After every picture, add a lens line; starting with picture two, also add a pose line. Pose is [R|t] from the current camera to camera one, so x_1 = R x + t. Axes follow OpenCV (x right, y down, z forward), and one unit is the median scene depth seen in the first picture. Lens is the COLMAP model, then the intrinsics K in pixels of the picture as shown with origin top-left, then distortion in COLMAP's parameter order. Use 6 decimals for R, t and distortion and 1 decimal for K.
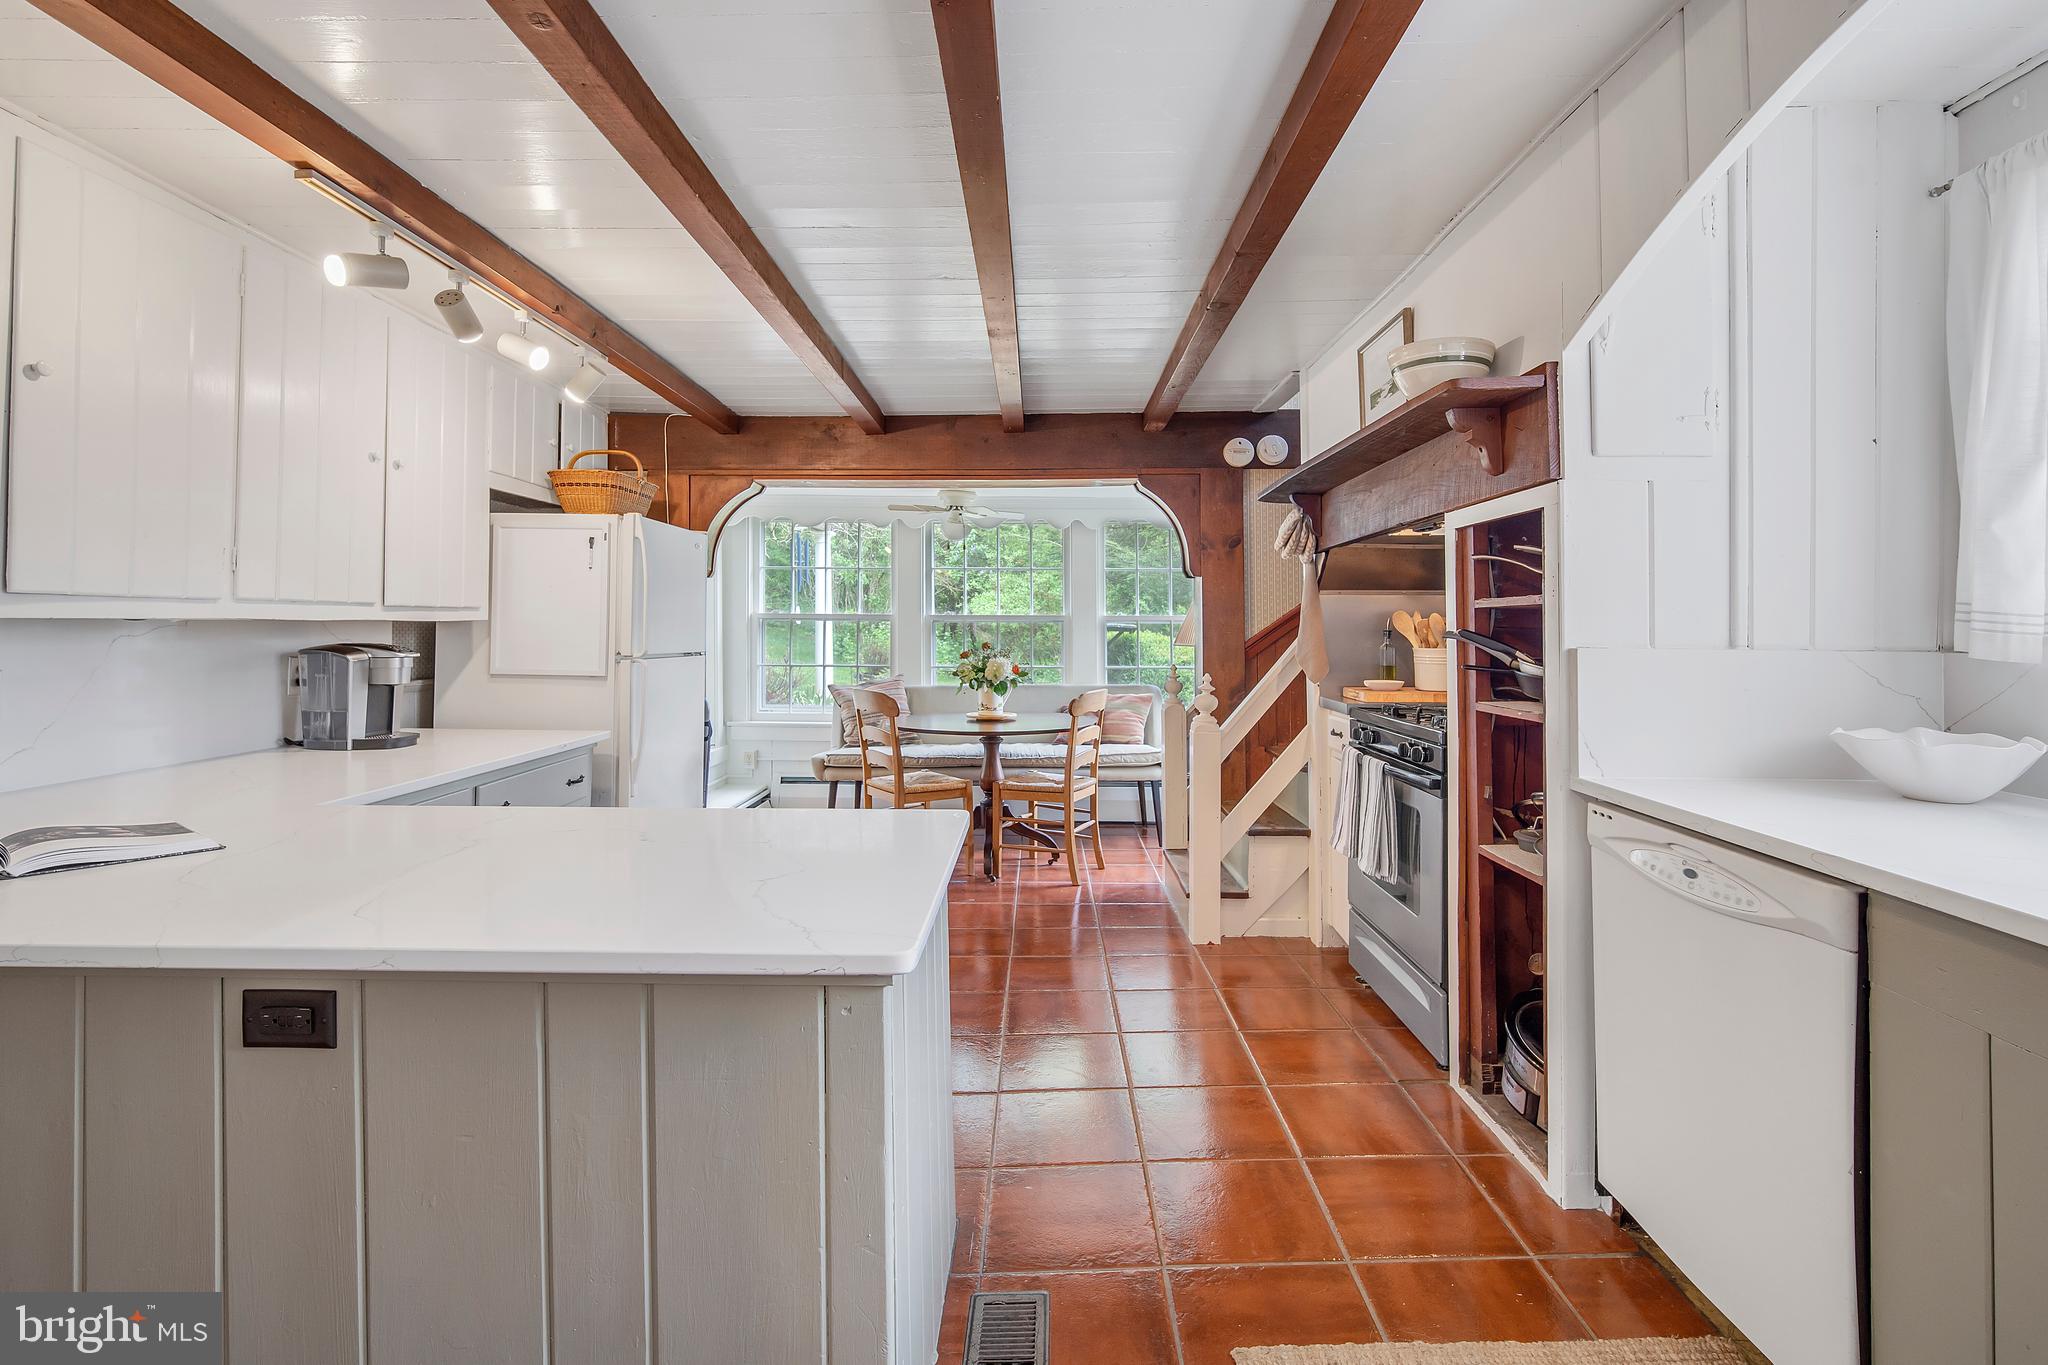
lens RADIAL K [[919.5, 0, 1065.9], [0, 919.5, 611.4], [0, 0, 1]] dist [-0.011284, 0.003392]
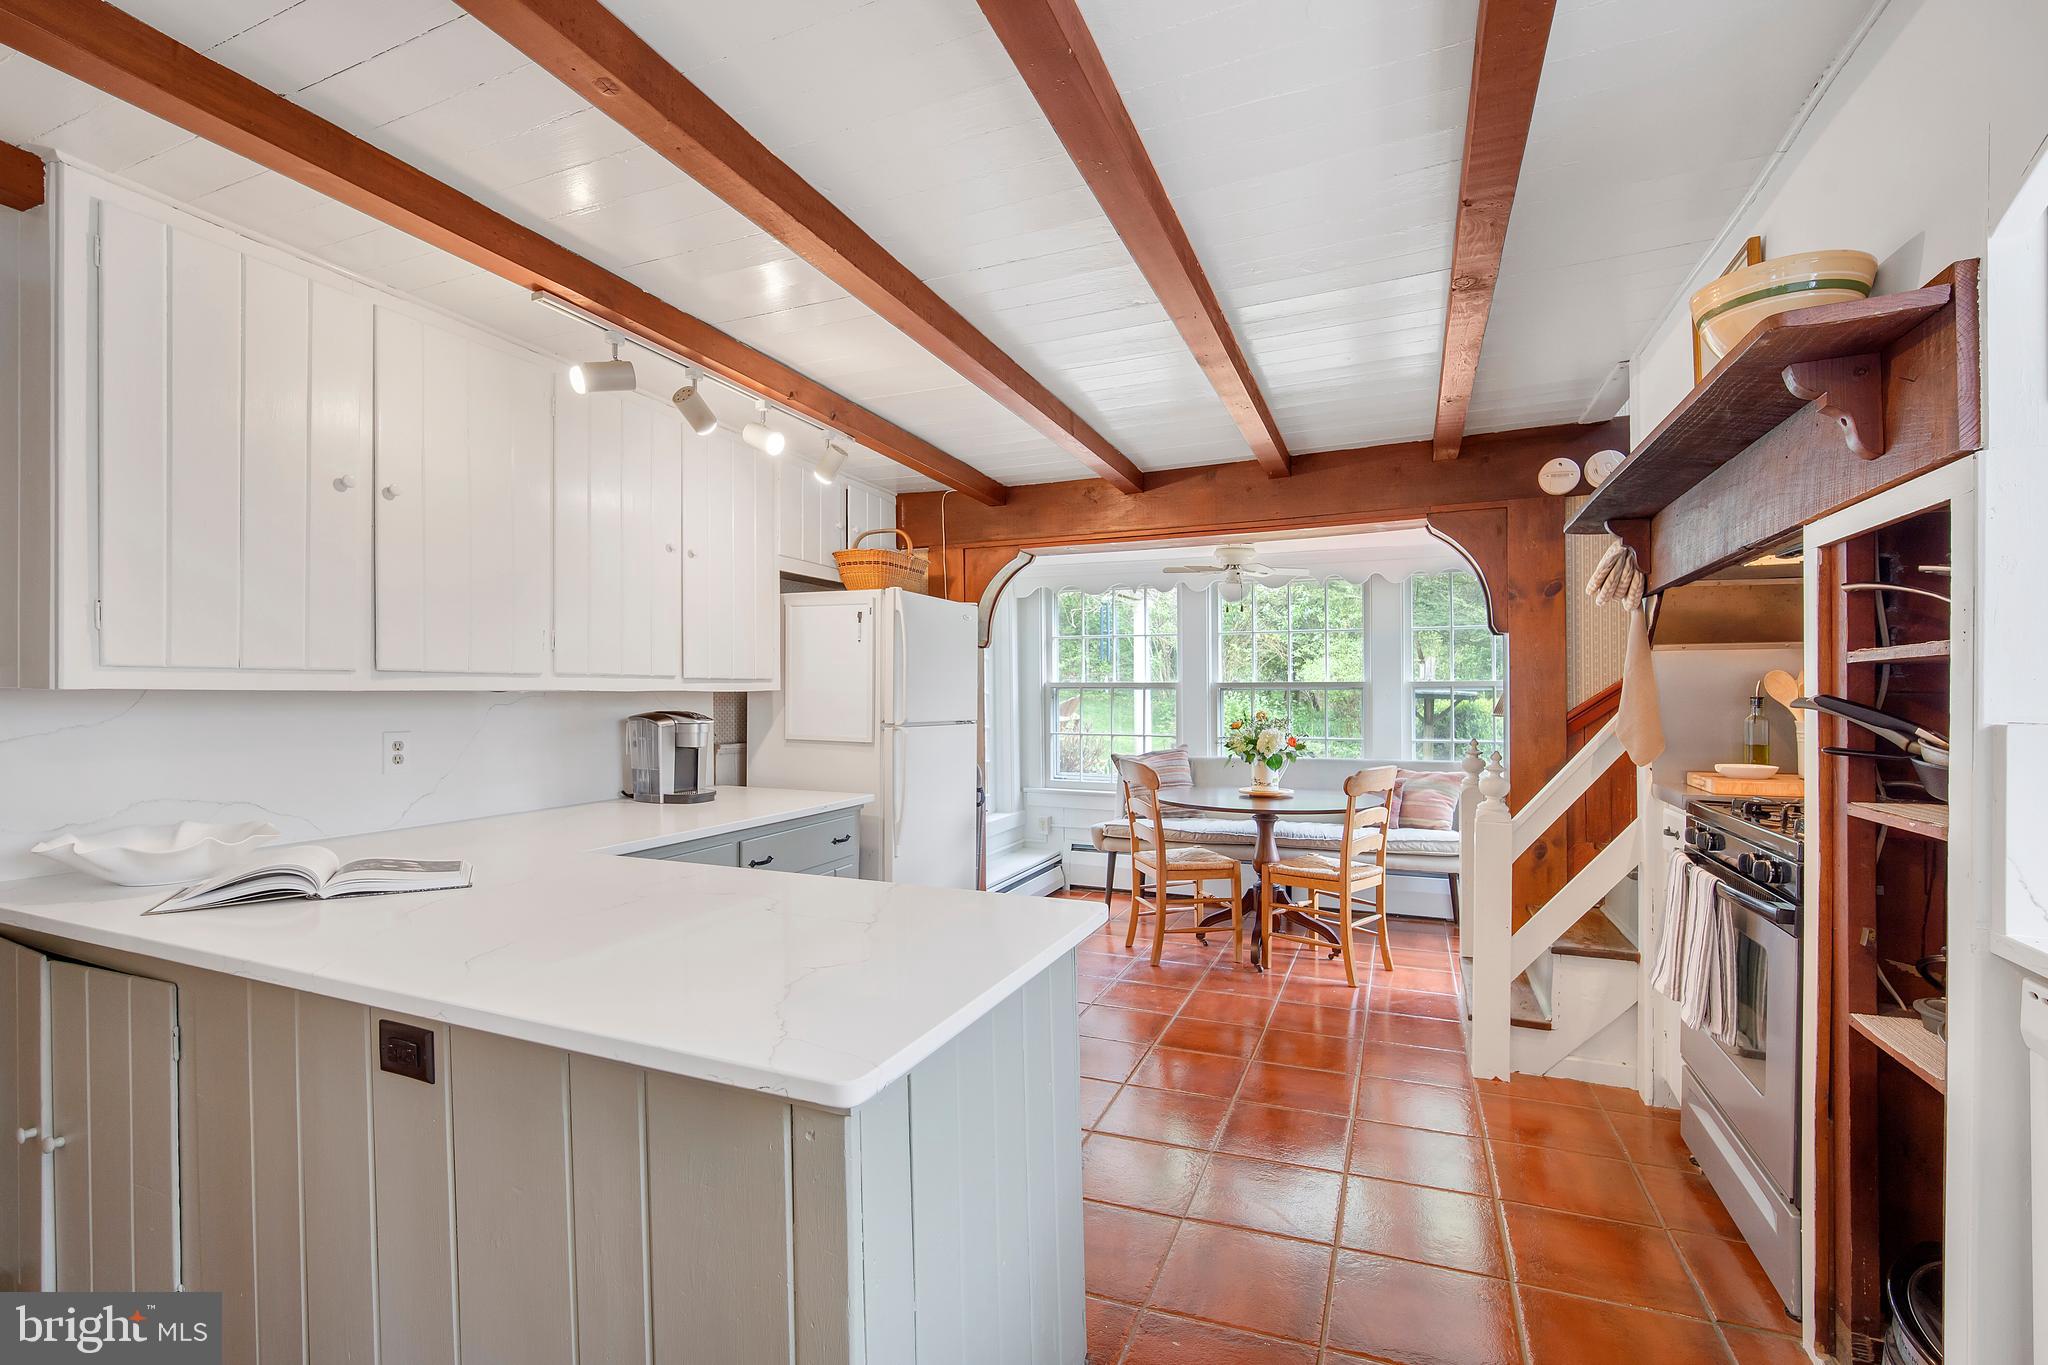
lens RADIAL K [[919.5, 0, 1061.5], [0, 919.5, 706.6], [0, 0, 1]] dist [-0.011284, 0.003392]
pose [[0.924646, 0.000687, -0.380827, 0.125686], [0.010318, 0.999586, 0.026858, 0.003249], [0.380688, -0.028763, 0.924256, 0.120470]]
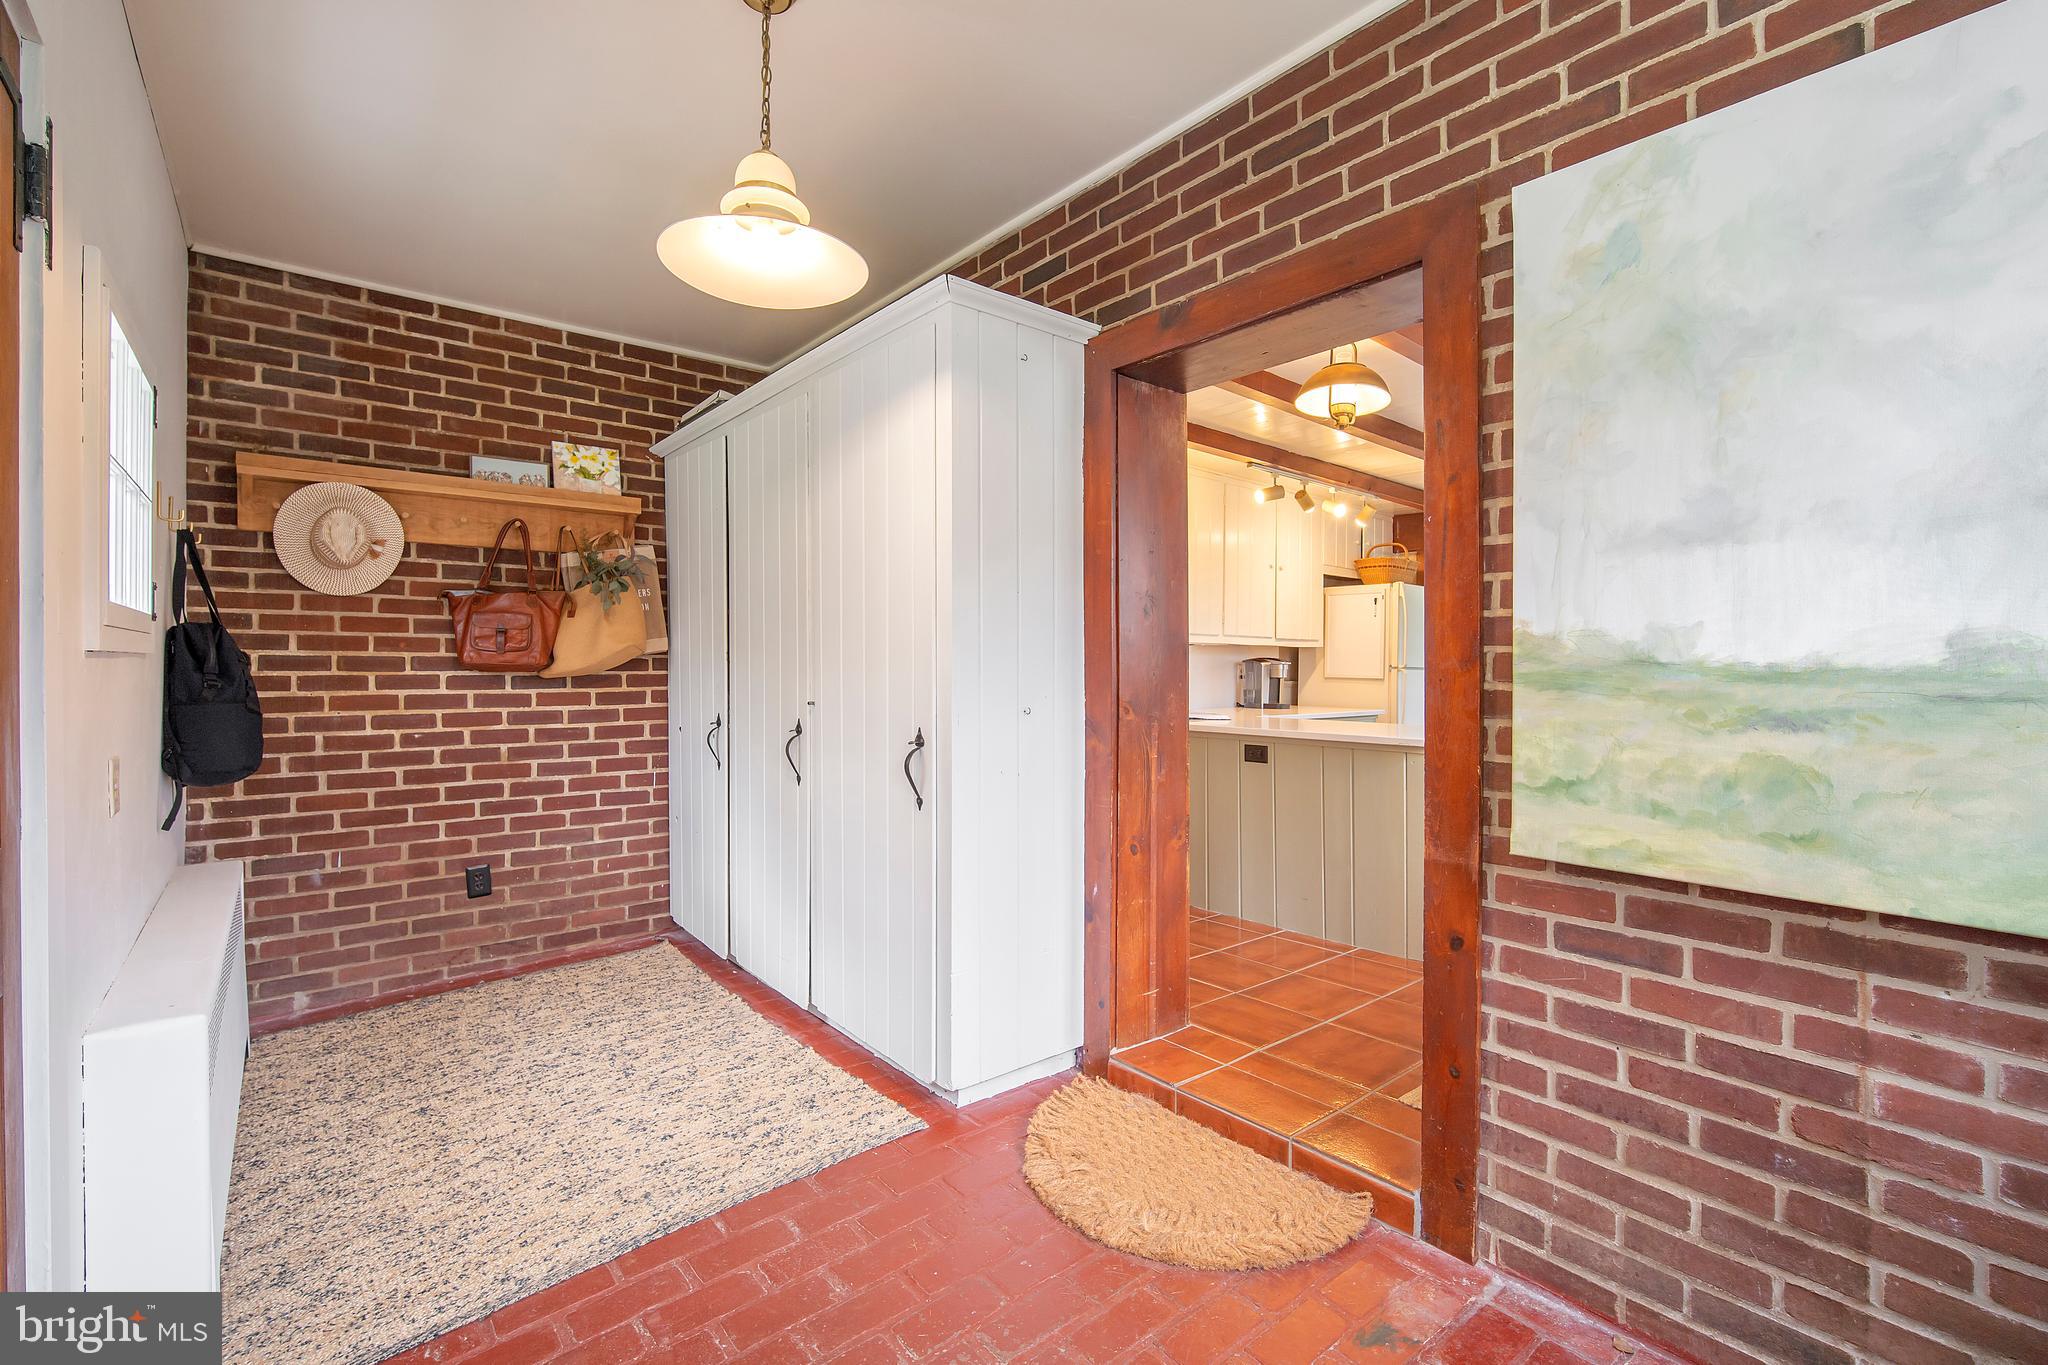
lens RADIAL K [[919.5, 0, 1035.7], [0, 919.5, 682.6], [0, 0, 1]] dist [-0.011284, 0.003392]
pose [[0.629889, 0.006777, -0.776656, 0.508241], [0.009735, 0.999814, 0.016620, 0.052909], [0.776625, -0.018029, 0.629706, -0.707029]]
